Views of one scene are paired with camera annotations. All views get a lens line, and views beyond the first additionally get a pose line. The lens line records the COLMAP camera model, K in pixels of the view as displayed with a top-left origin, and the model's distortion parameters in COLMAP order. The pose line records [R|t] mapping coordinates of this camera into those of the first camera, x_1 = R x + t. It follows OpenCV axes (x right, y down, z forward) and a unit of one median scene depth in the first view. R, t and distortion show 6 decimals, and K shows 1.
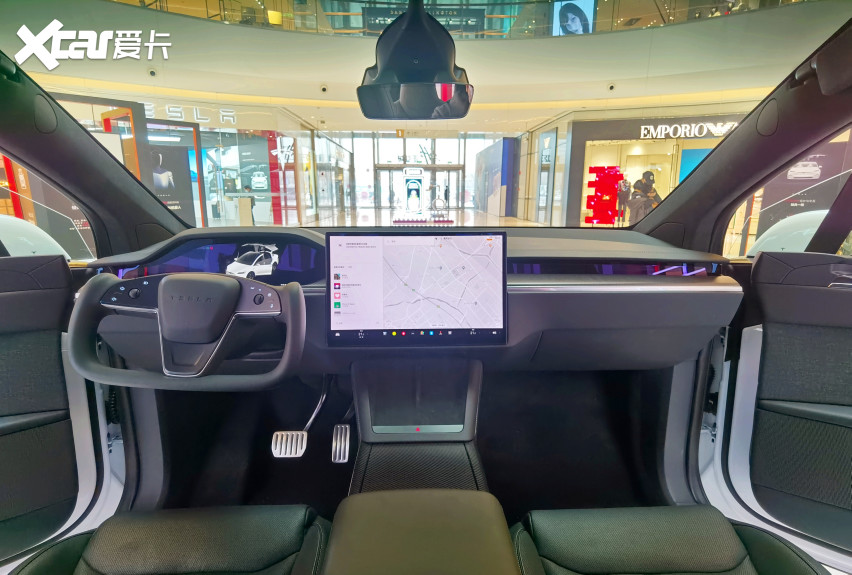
lens RADIAL K [[442.6, 0, 425.0], [0, 442.6, 275.2], [0, 0, 1]] dist [0.002130, -0.000054]
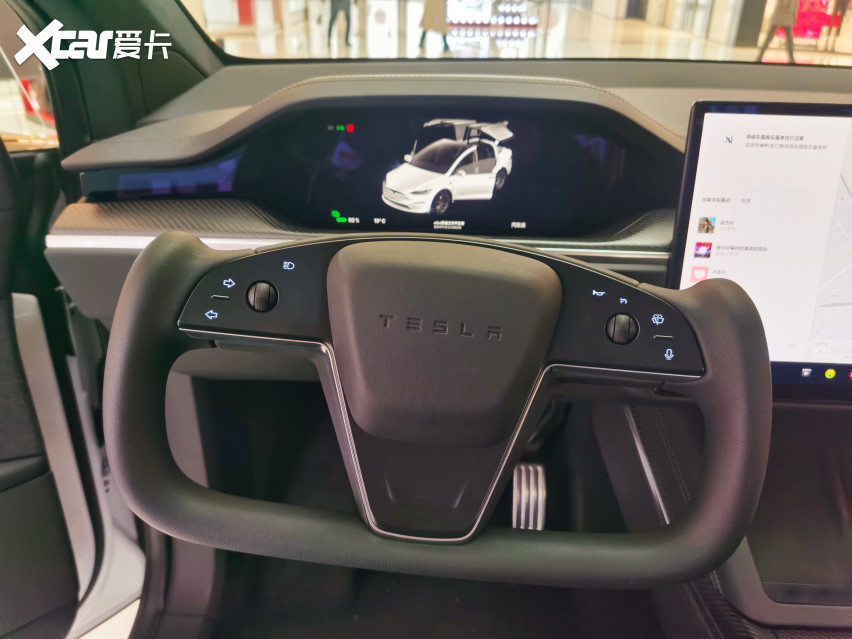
lens RADIAL K [[670.6, 0, 426.0], [0, 670.6, 319.5], [0, 0, 1]] dist [0.078178, -0.137877]
pose [[0.997621, 0.048763, -0.048731, -0.371583], [-0.032659, 0.956816, 0.288853, -0.072771], [0.060712, -0.286575, 0.956132, 0.369445]]
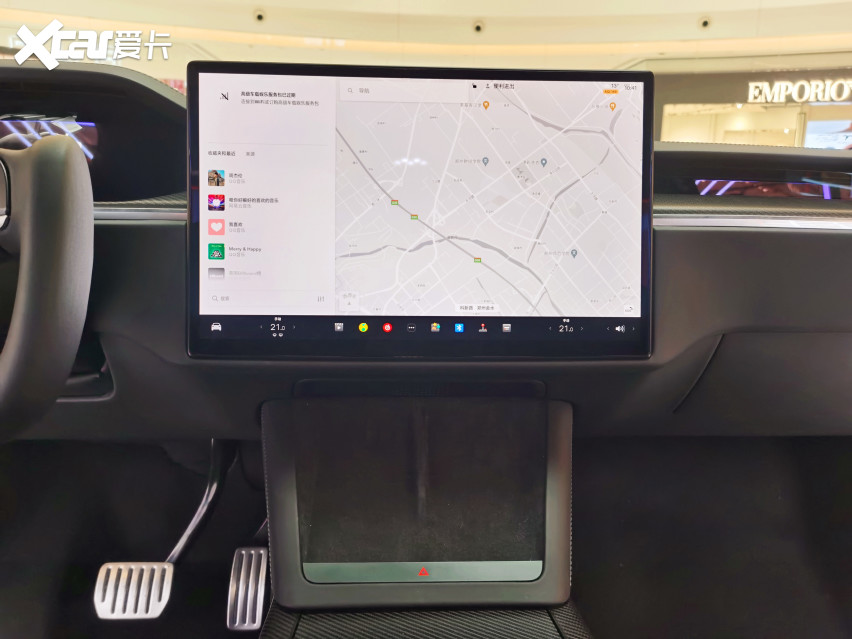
lens RADIAL K [[670.6, 0, 426.0], [0, 670.6, 319.5], [0, 0, 1]] dist [0.078178, -0.137877]
pose [[0.999746, 0.012283, 0.018871, -0.021725], [-0.012525, 0.999840, 0.012758, 0.107470], [-0.018712, -0.012991, 0.999741, 0.364131]]
